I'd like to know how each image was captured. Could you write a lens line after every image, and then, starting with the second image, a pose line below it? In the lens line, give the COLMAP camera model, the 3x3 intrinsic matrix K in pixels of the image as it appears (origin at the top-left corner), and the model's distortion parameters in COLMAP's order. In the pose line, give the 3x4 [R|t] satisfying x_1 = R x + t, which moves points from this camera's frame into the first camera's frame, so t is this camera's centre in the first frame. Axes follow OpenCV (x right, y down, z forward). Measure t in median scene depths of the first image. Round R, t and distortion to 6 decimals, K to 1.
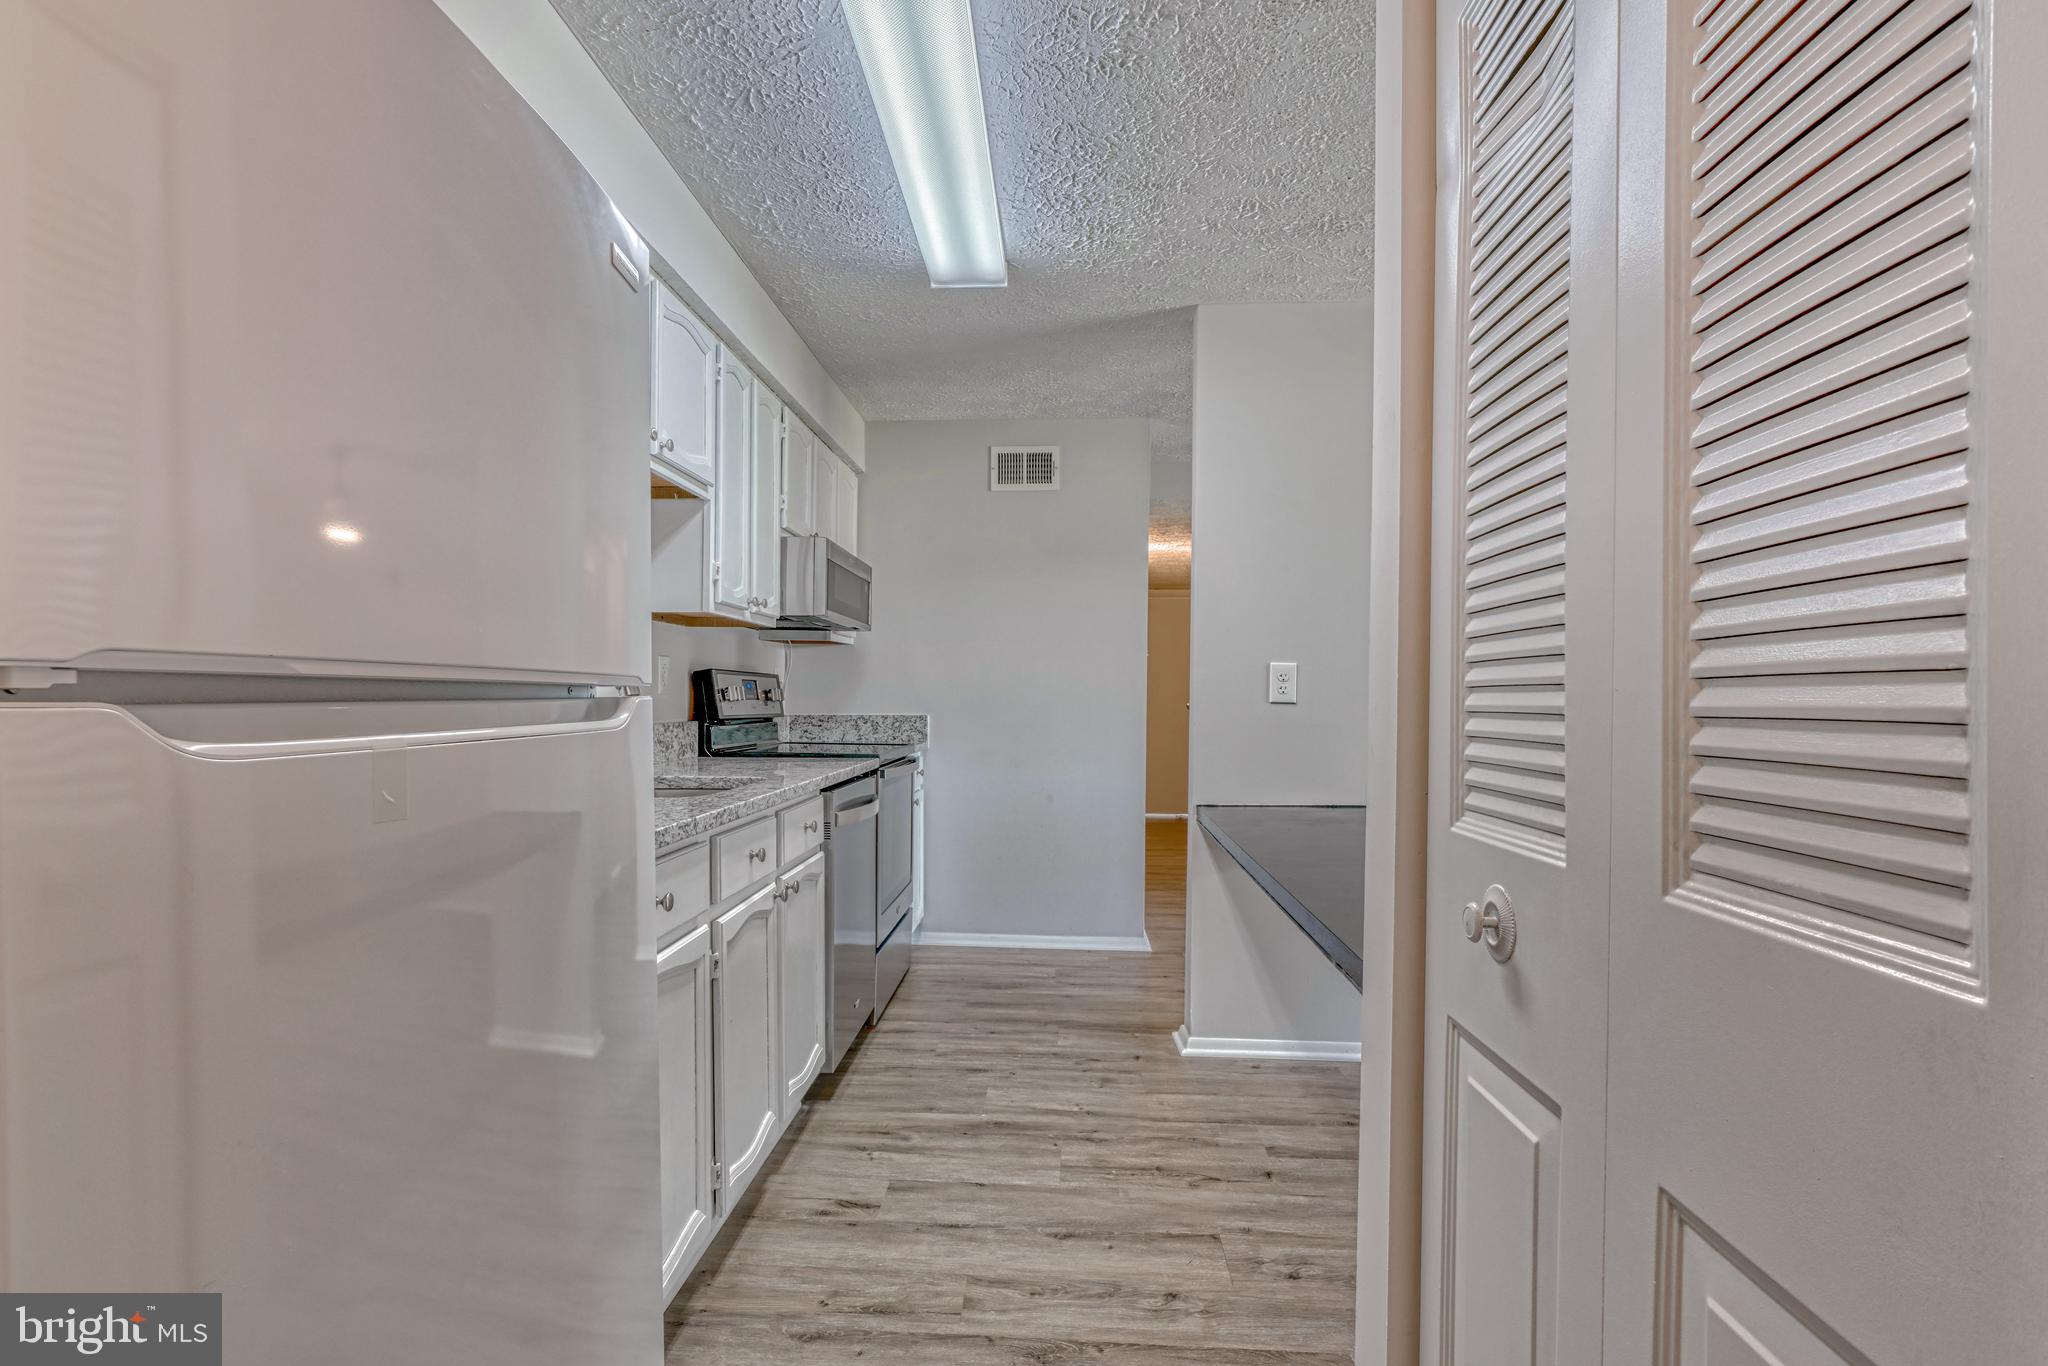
lens RADIAL K [[953.3, 0, 1023.5], [0, 953.3, 695.2], [0, 0, 1]] dist [-0.001241, -0.000139]
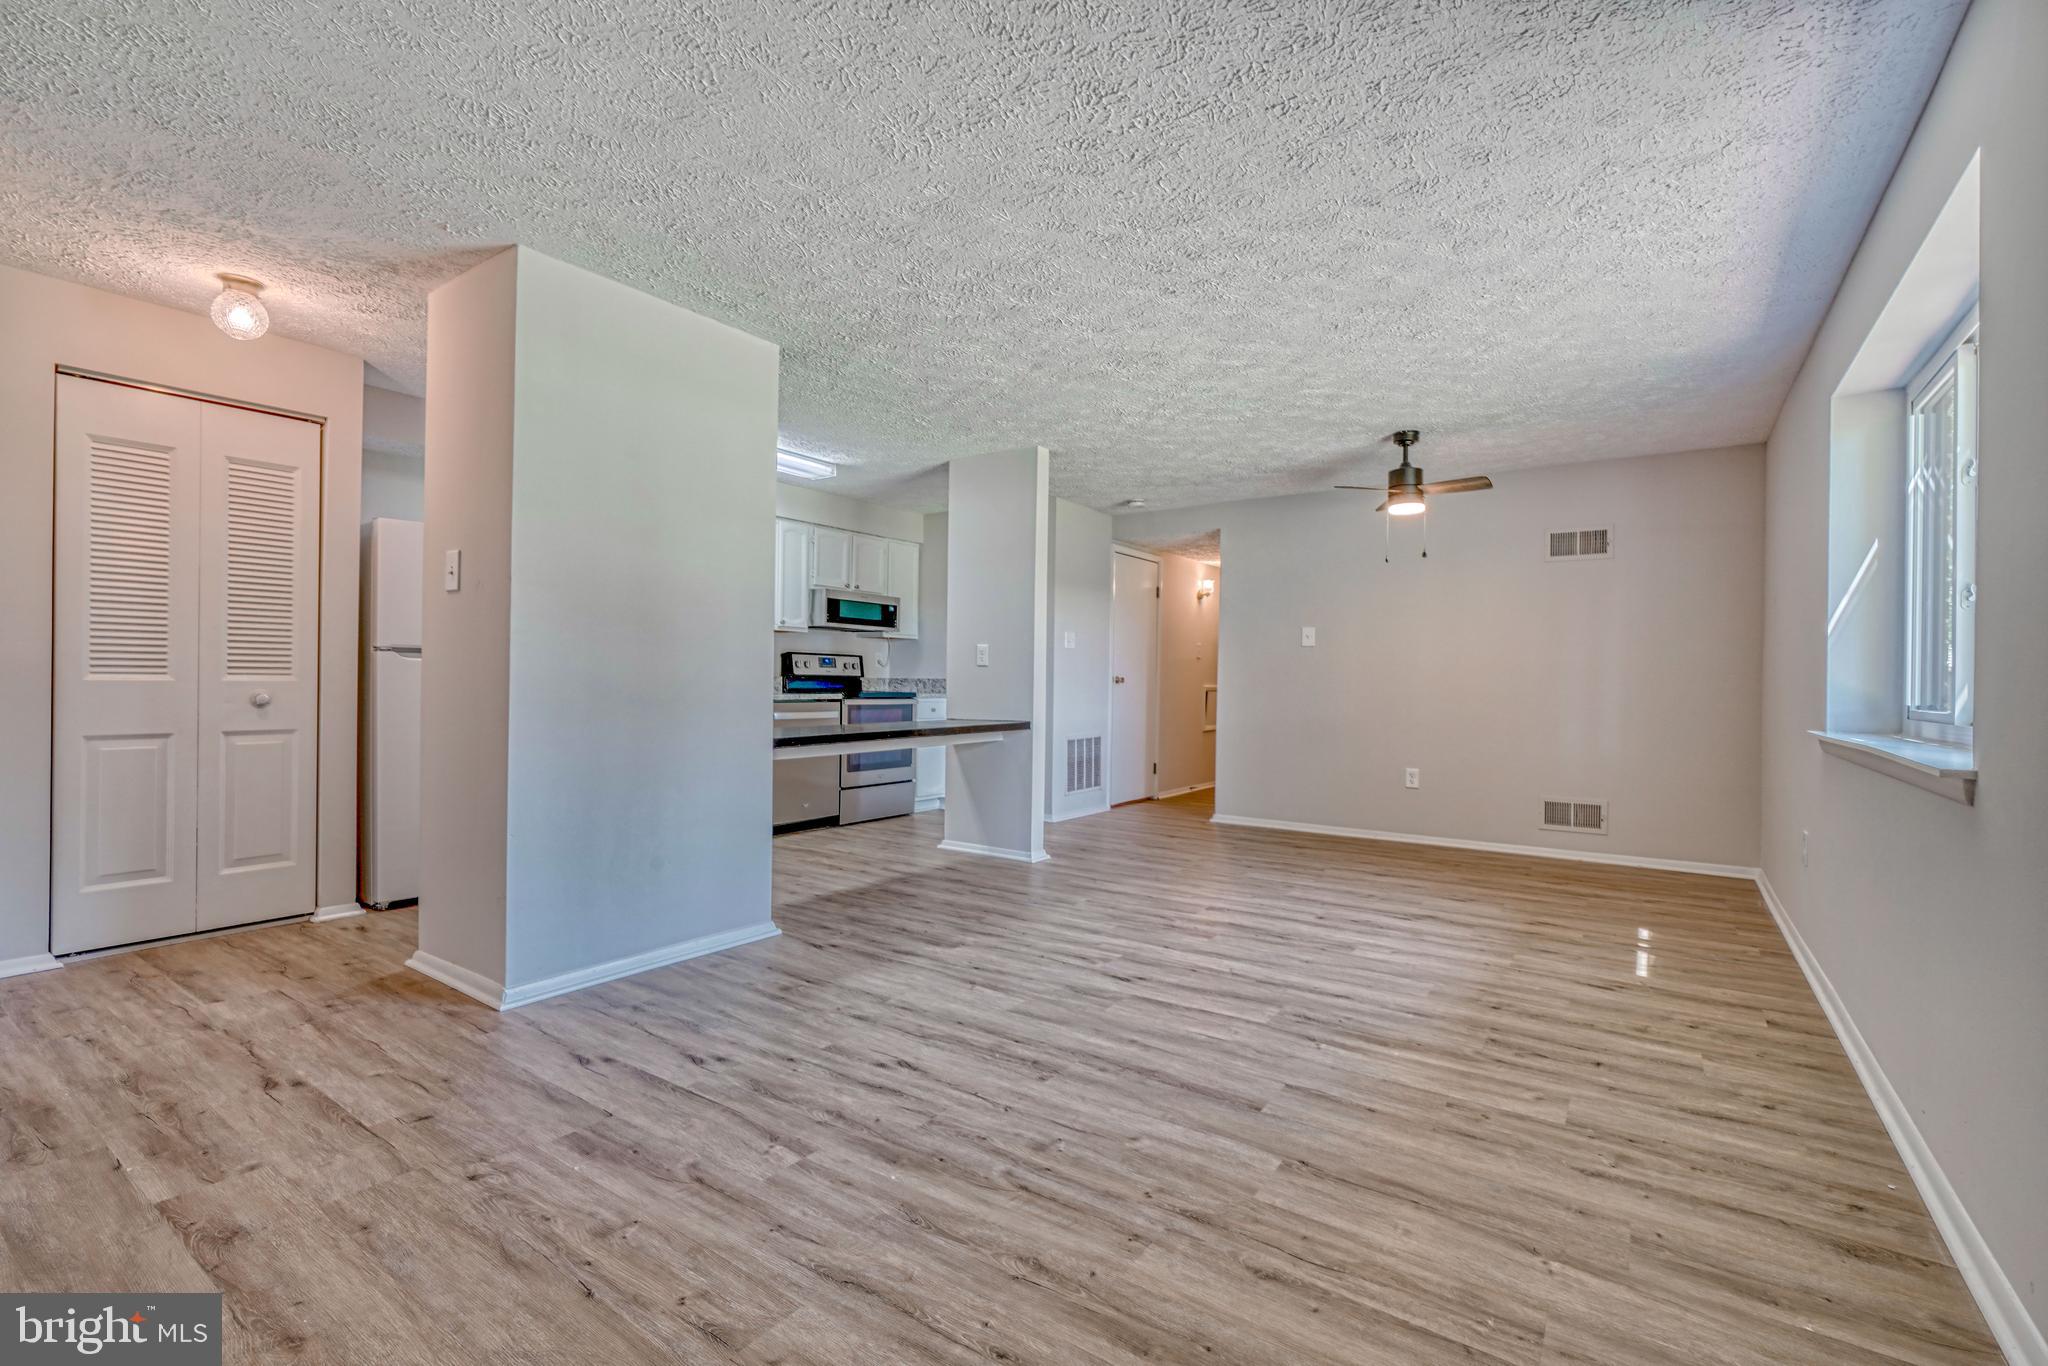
lens RADIAL K [[915.4, 0, 1020.0], [0, 915.4, 678.6], [0, 0, 1]] dist [-0.003537, 0.000241]
pose [[0.845381, 0.000339, -0.534163, 1.213674], [-0.005204, 0.999958, -0.007602, 0.044134], [0.534138, 0.009206, 0.845347, -0.457727]]
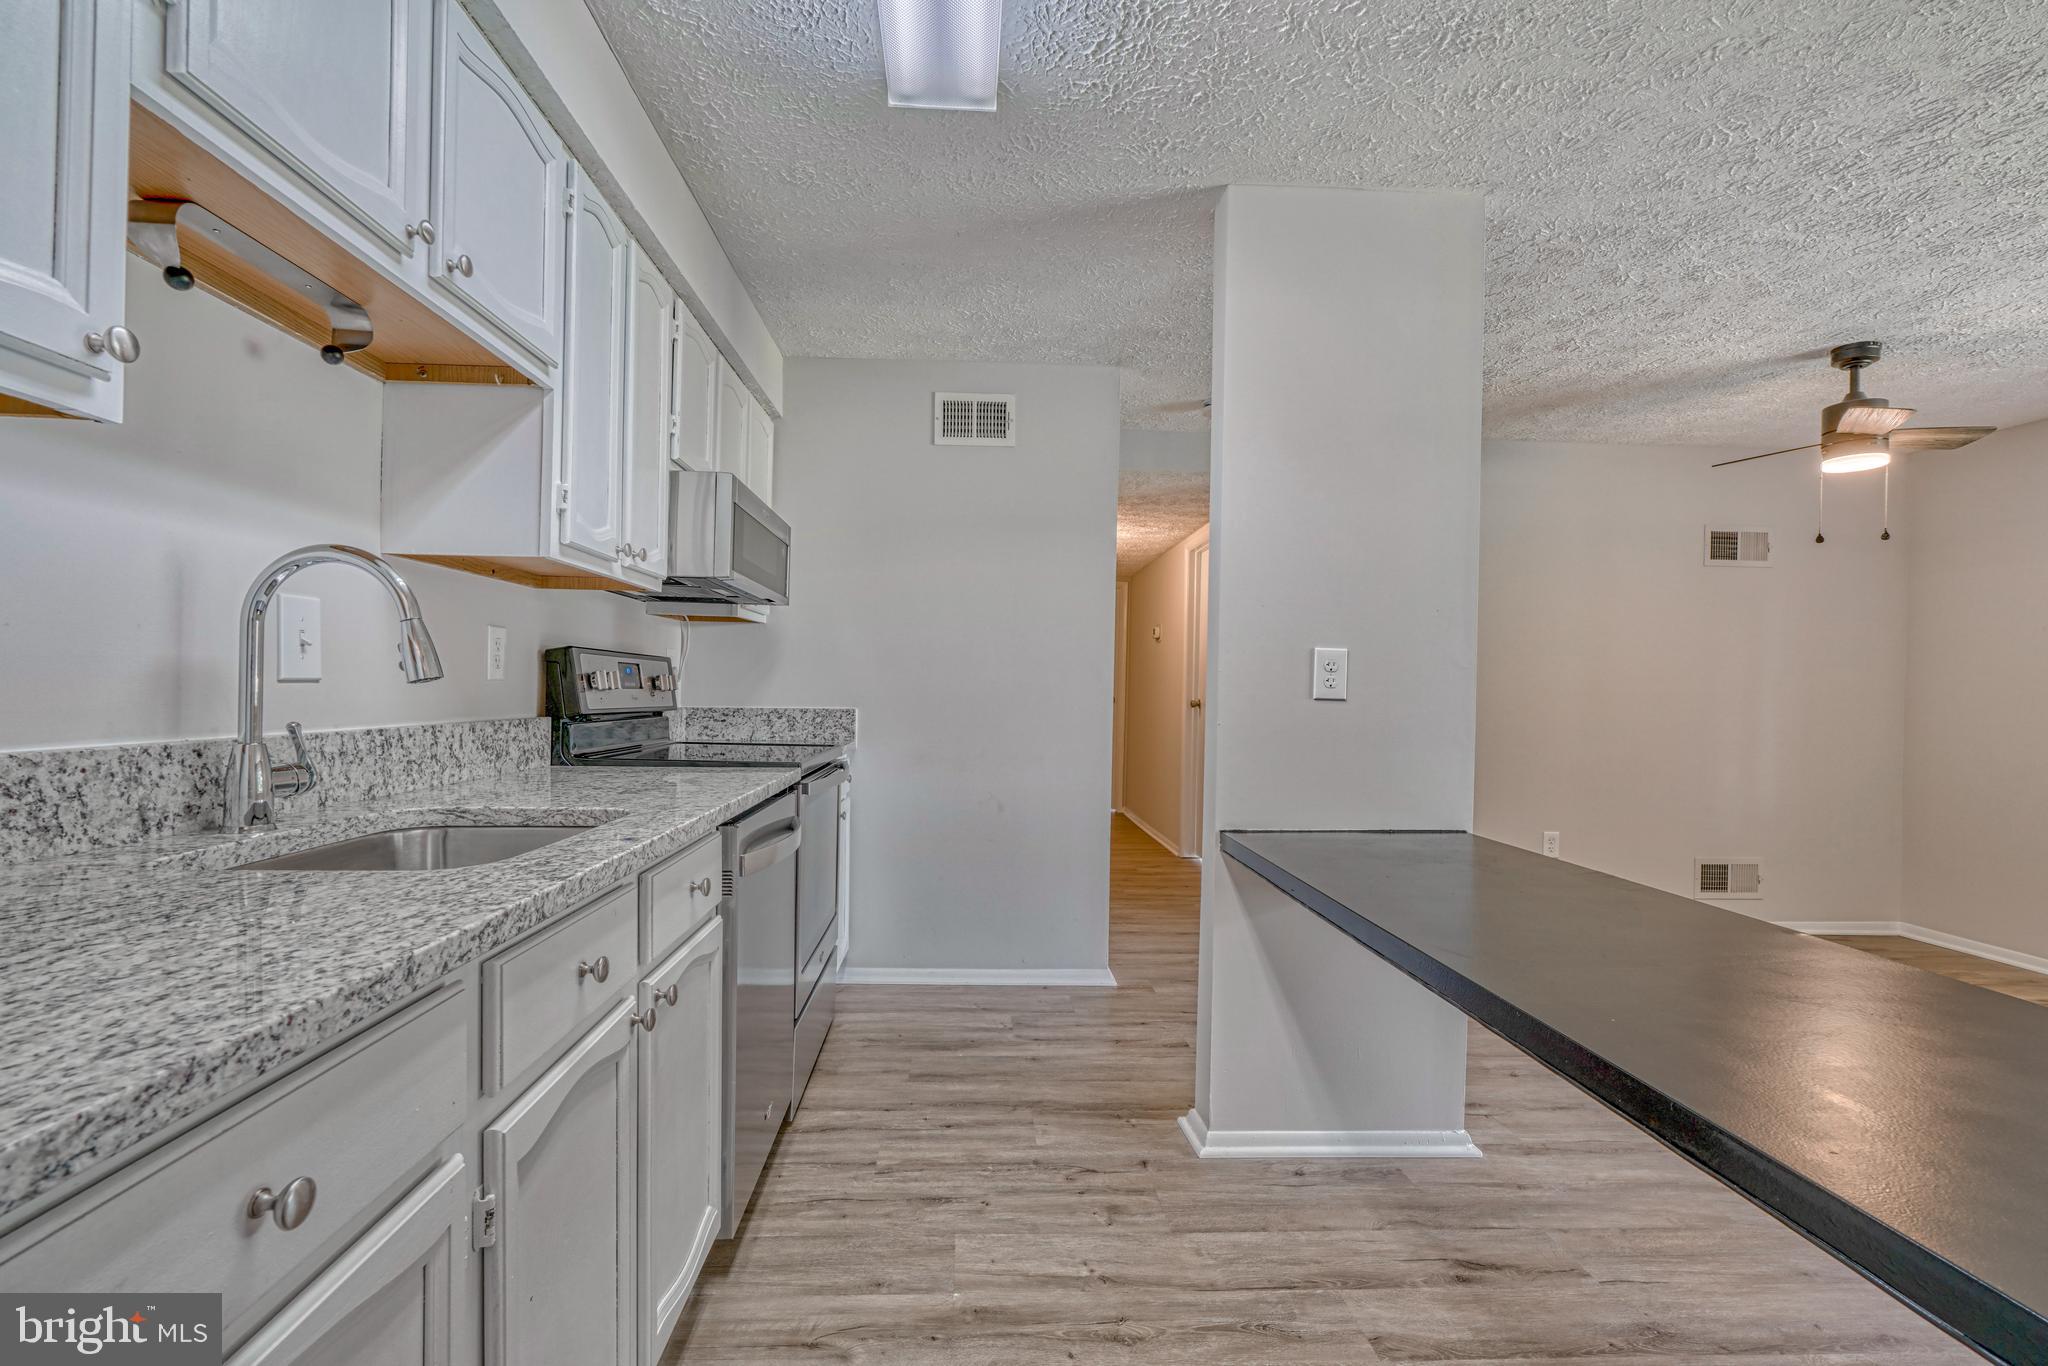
lens RADIAL K [[904.4, 0, 1017.5], [0, 904.4, 685.1], [0, 0, 1]] dist [-0.004410, -0.000164]
pose [[0.995097, 0.010141, 0.098380, -0.051707], [-0.009909, 0.999947, -0.002850, 0.001016], [-0.098404, 0.001862, 0.995145, 0.268584]]
